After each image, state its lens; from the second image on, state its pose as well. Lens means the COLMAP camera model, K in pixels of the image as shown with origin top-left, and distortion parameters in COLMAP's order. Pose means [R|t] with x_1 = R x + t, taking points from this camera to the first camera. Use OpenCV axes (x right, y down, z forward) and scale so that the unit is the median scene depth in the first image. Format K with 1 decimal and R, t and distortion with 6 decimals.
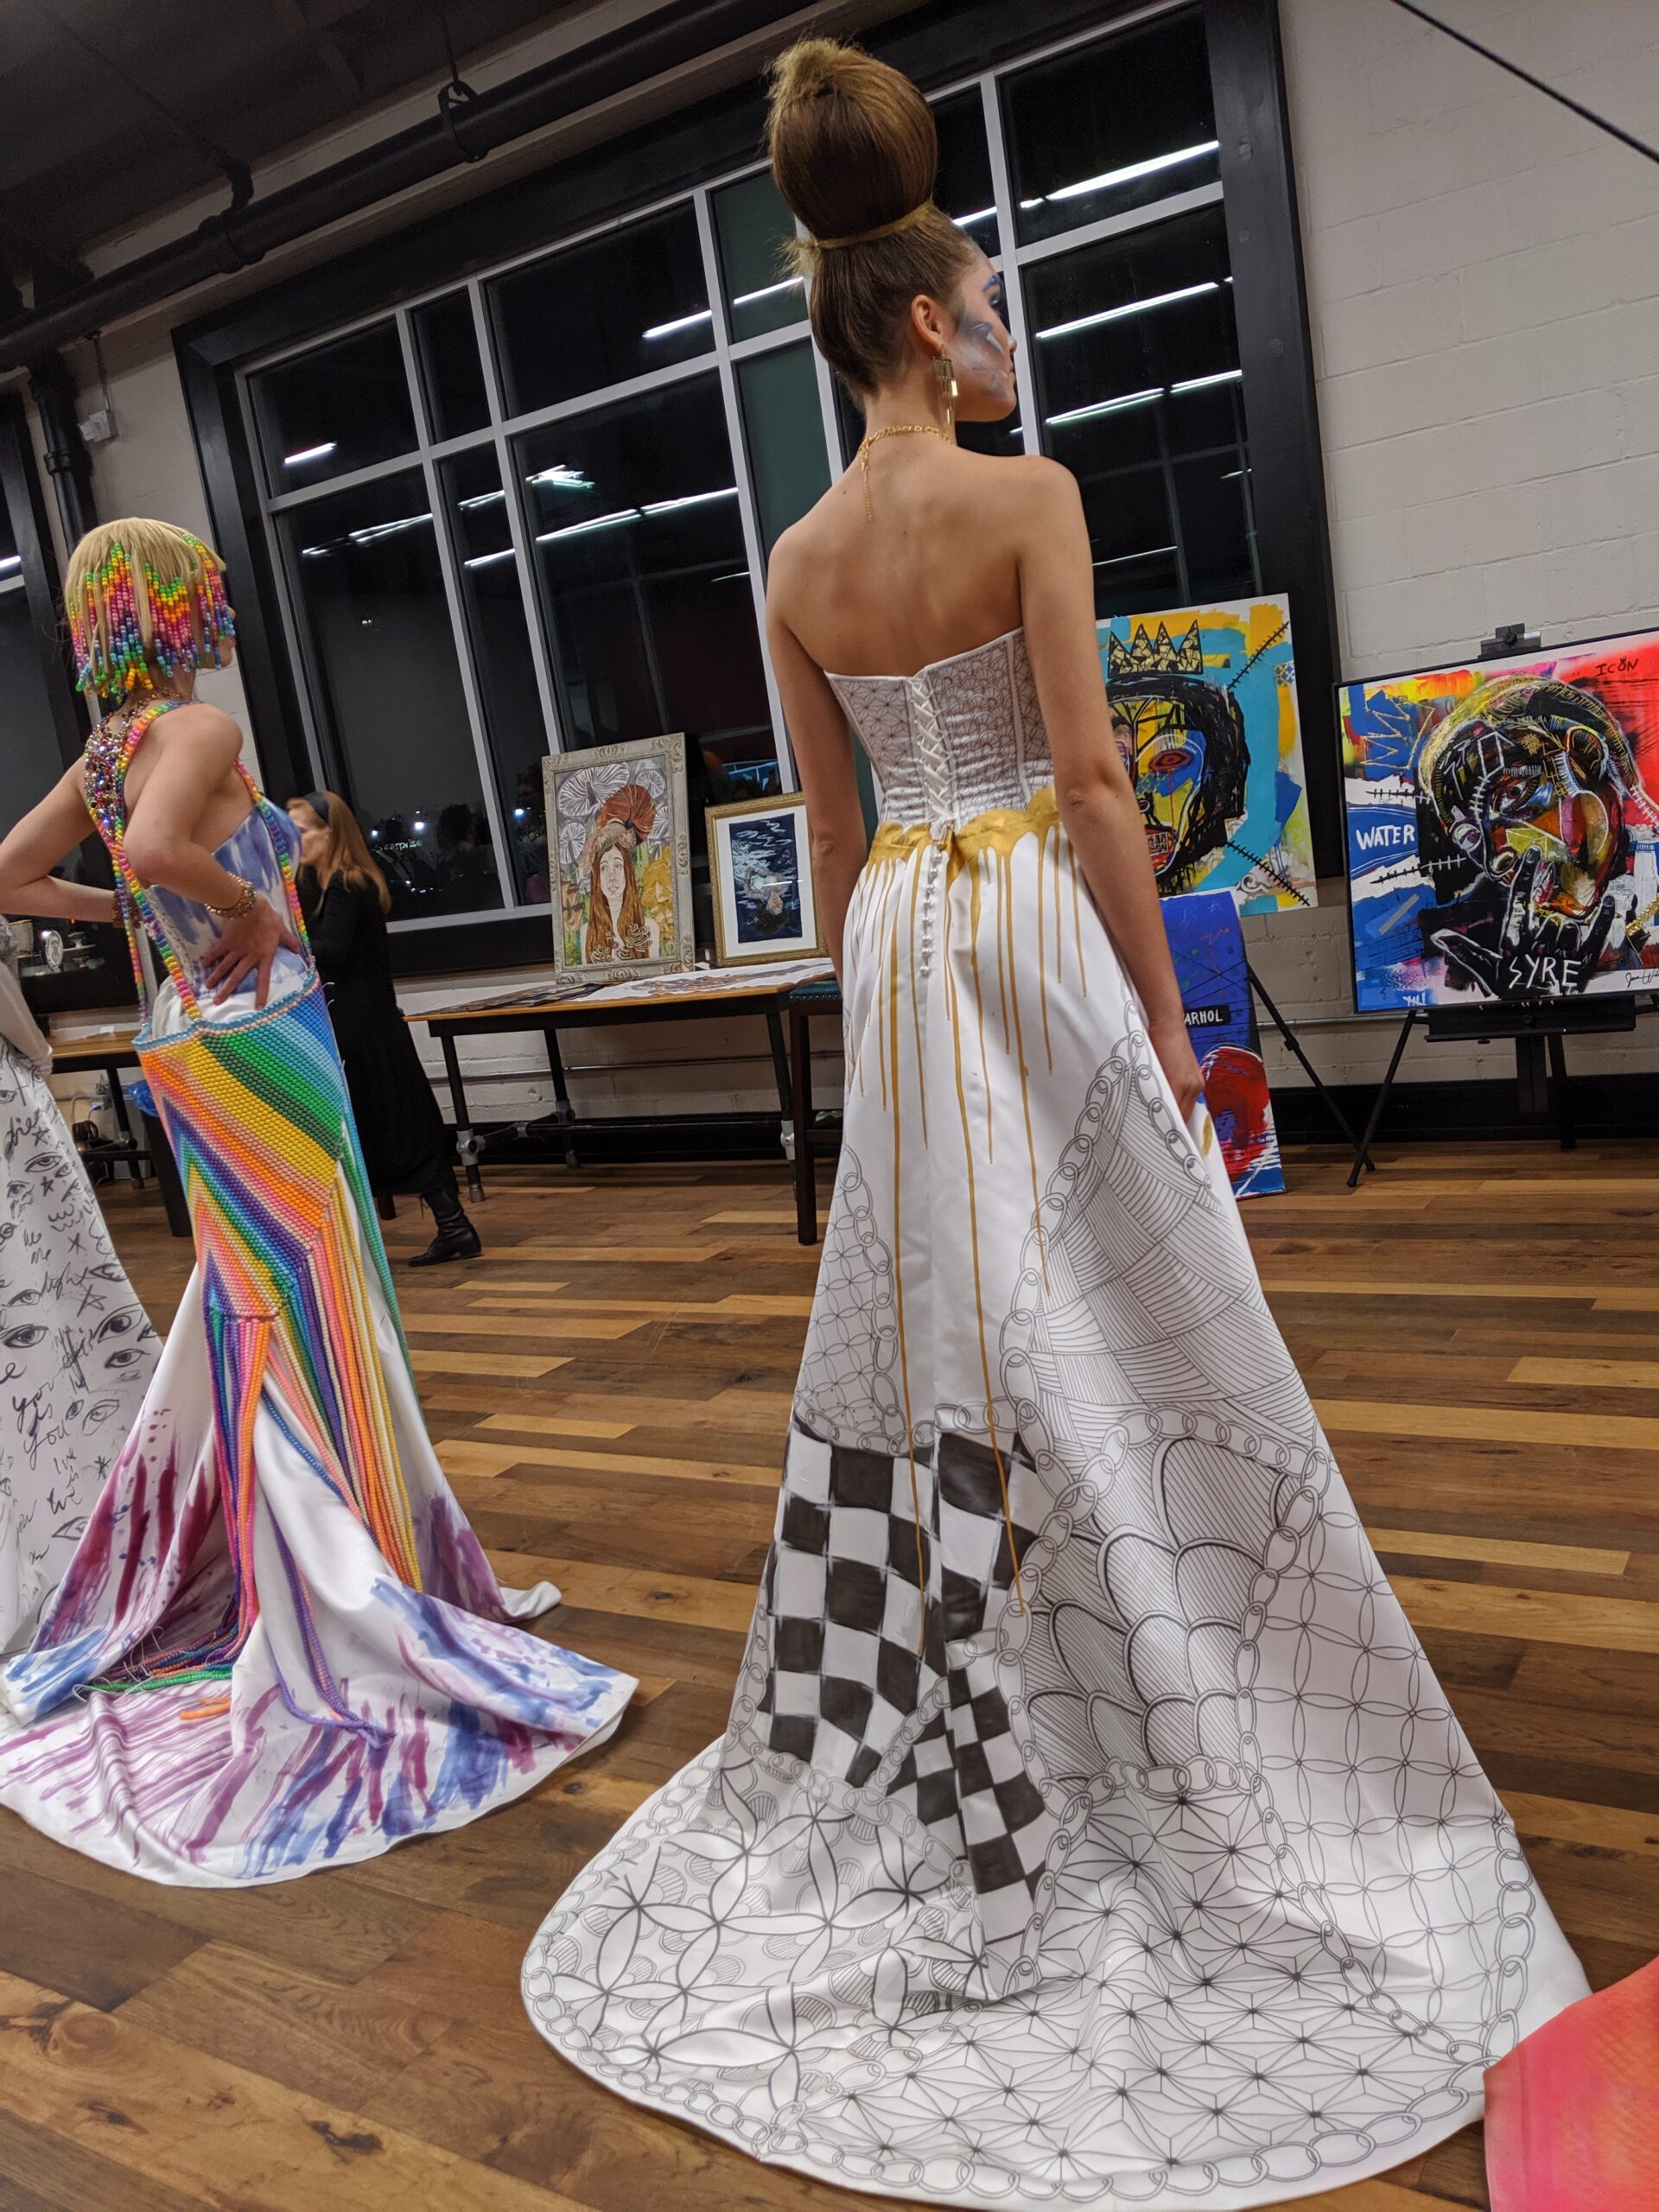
lens RADIAL K [[1751.9, 0, 862.1], [0, 1751.9, 1123.1], [0, 0, 1]] dist [0.038348, -0.070869]
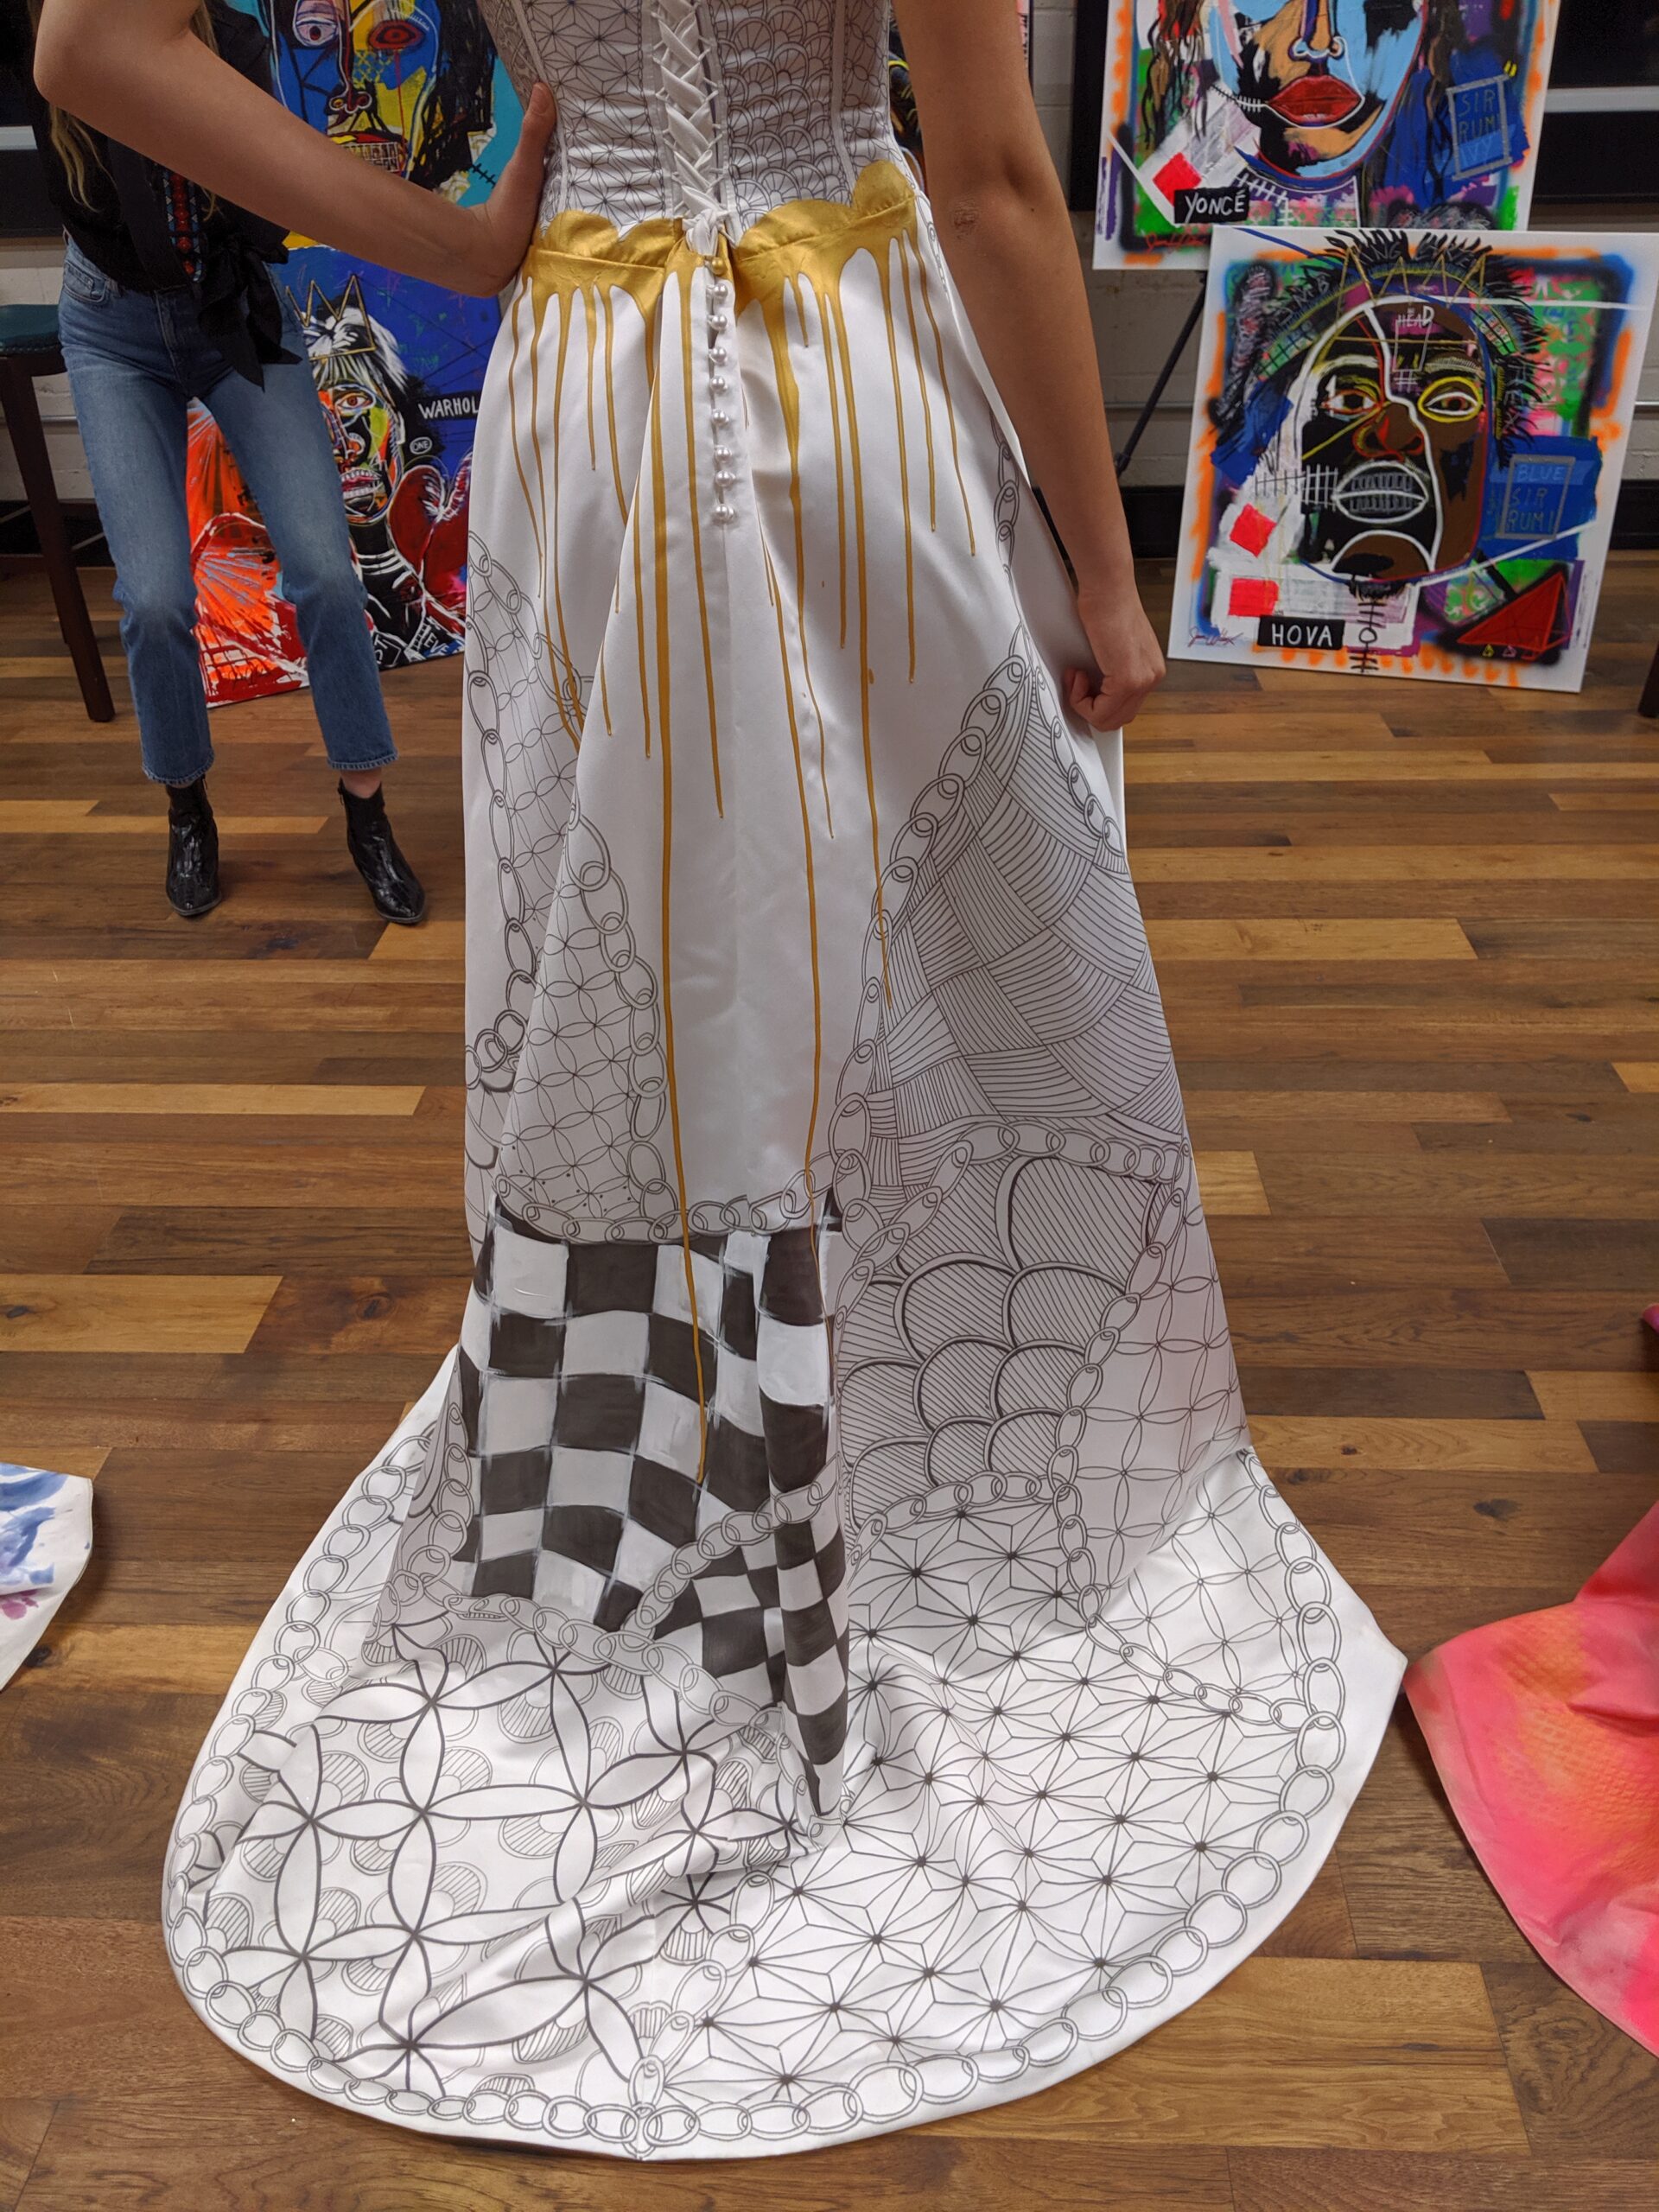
lens RADIAL K [[1794.1, 0, 825.2], [0, 1794.1, 1120.7], [0, 0, 1]] dist [0.075879, -0.131643]
pose [[0.873845, -0.143837, 0.464442, -0.095469], [-0.022674, 0.942144, 0.334441, -0.035493], [-0.485676, -0.302781, 0.820026, 0.146657]]
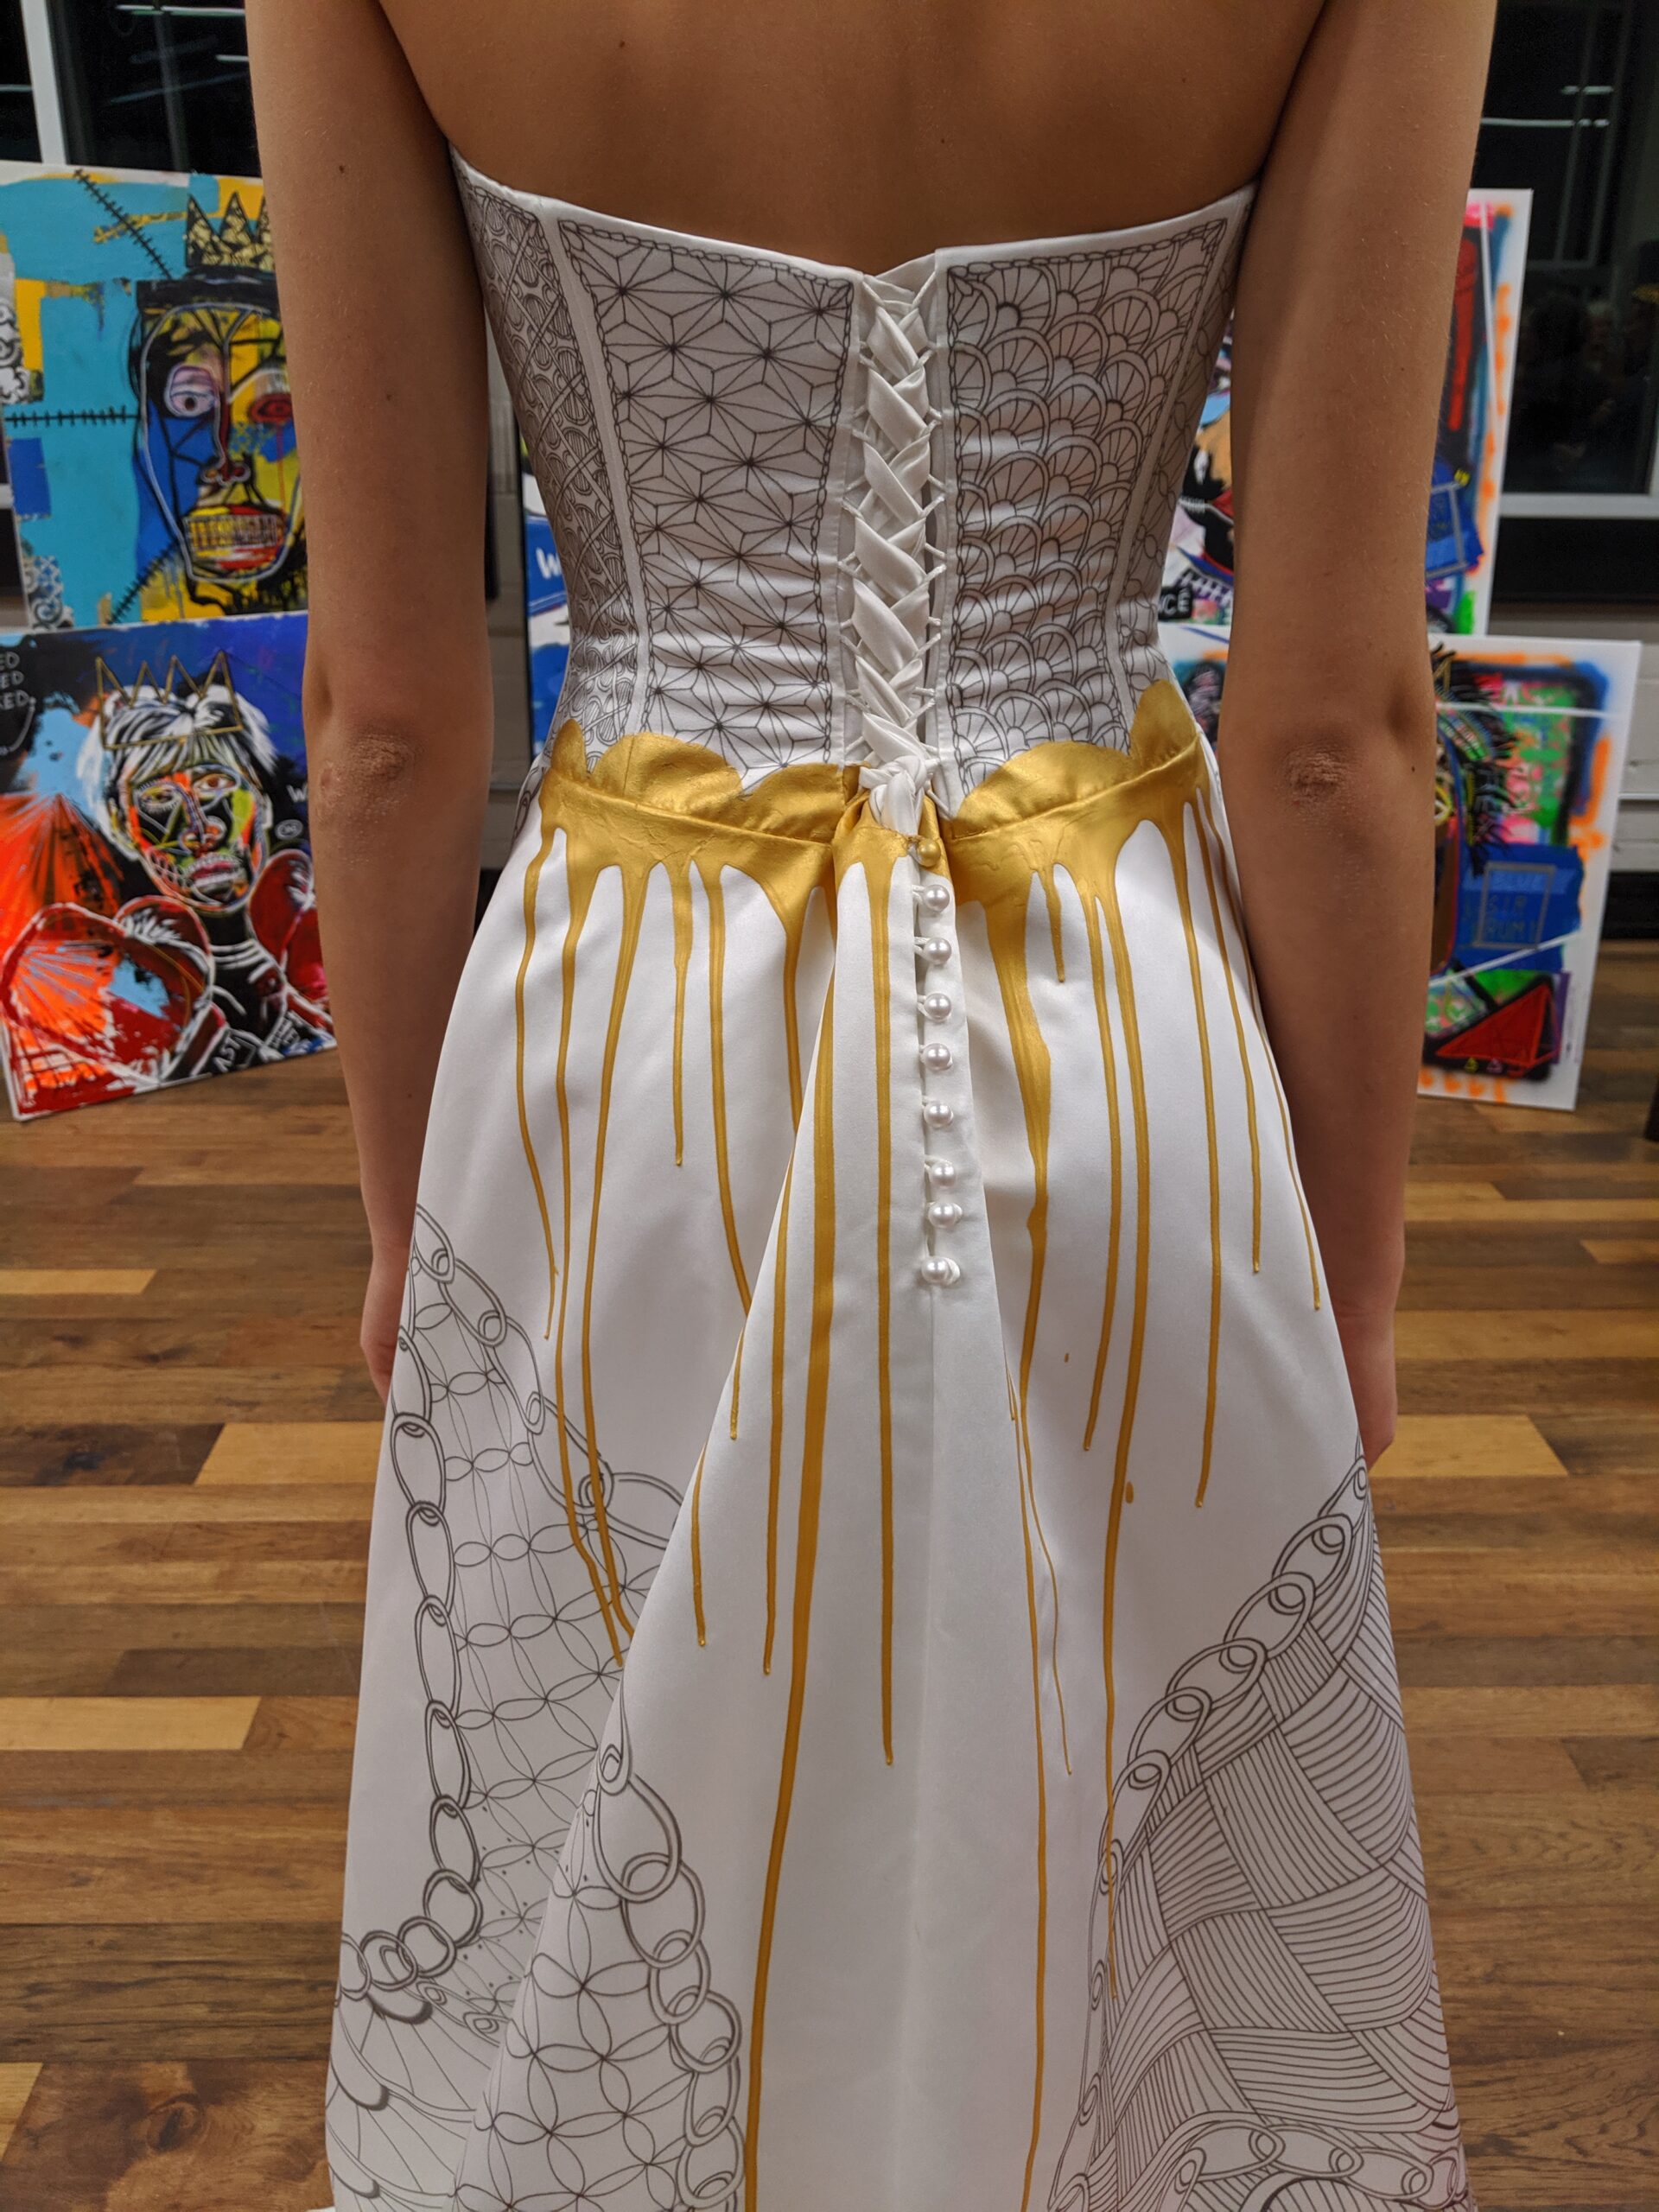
lens RADIAL K [[1782.6, 0, 802.0], [0, 1782.6, 1089.2], [0, 0, 1]] dist [0.077408, -0.147849]
pose [[0.835240, -0.053654, 0.547262, -0.058798], [-0.037319, 0.987403, 0.153764, -0.062538], [-0.548618, -0.148853, 0.822716, 0.279401]]
